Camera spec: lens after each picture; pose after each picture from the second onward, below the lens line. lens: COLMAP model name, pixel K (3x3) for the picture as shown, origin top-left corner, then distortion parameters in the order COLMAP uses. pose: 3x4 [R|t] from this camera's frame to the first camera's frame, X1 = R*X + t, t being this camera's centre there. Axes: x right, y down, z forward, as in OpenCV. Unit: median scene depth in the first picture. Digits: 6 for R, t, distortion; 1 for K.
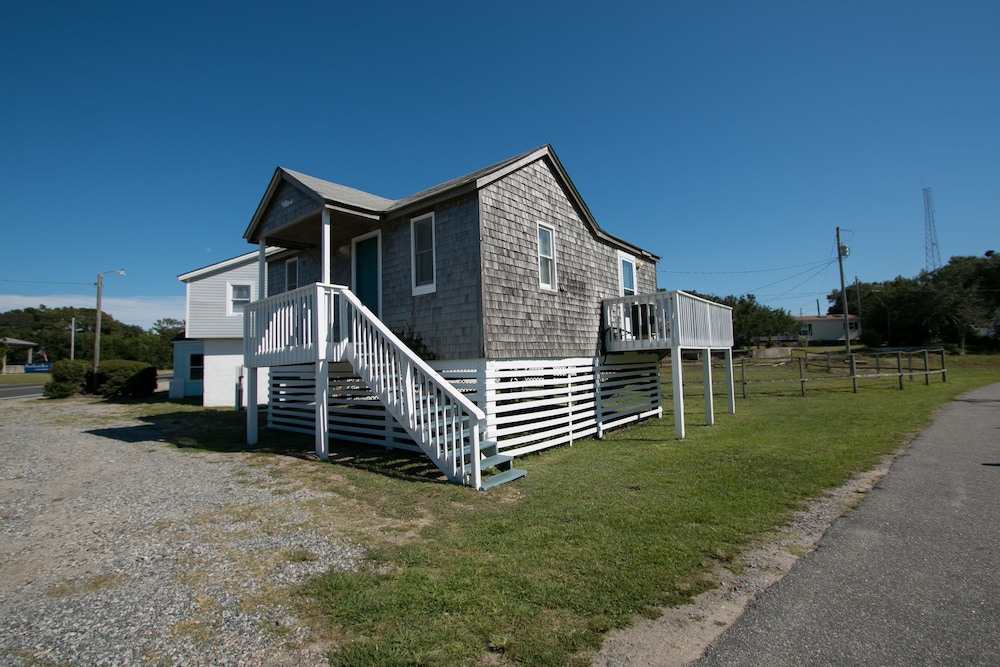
lens RADIAL K [[461.8, 0, 477.0], [0, 461.8, 335.1], [0, 0, 1]] dist [-0.021841, 0.000782]
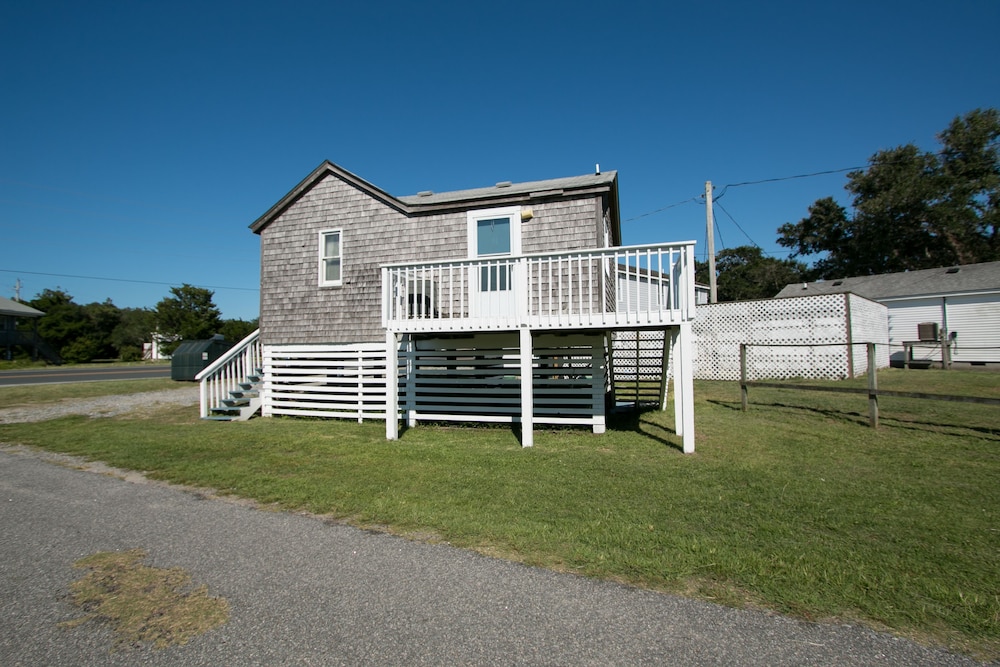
lens RADIAL K [[461.8, 0, 477.0], [0, 461.8, 335.1], [0, 0, 1]] dist [-0.021841, 0.000782]
pose [[0.400127, 0.015897, -0.916322, 1.306694], [0.062598, 0.997040, 0.044632, -0.000566], [0.914319, -0.075218, 0.397948, 0.823841]]
